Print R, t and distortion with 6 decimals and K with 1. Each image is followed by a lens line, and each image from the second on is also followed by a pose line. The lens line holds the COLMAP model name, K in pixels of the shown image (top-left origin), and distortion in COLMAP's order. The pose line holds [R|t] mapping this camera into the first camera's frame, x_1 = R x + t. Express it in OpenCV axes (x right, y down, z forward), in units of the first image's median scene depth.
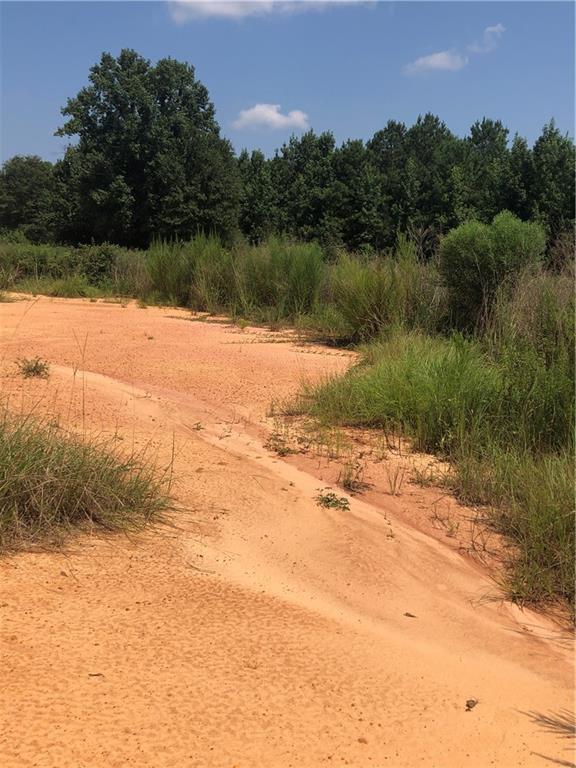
lens RADIAL K [[811.7, 0, 288.0], [0, 811.7, 384.0], [0, 0, 1]] dist [0.010091, 0.008408]
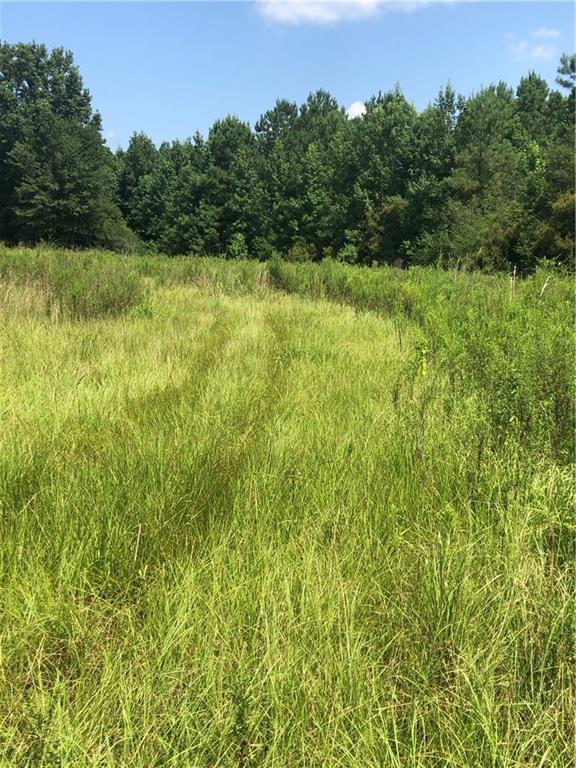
lens RADIAL K [[811.7, 0, 288.0], [0, 811.7, 384.0], [0, 0, 1]] dist [0.010091, 0.008408]
pose [[0.988824, 0.007018, -0.148923, 0.284496], [-0.007672, 0.999963, -0.003817, 0.000929], [0.148891, 0.004917, 0.988841, 0.097762]]
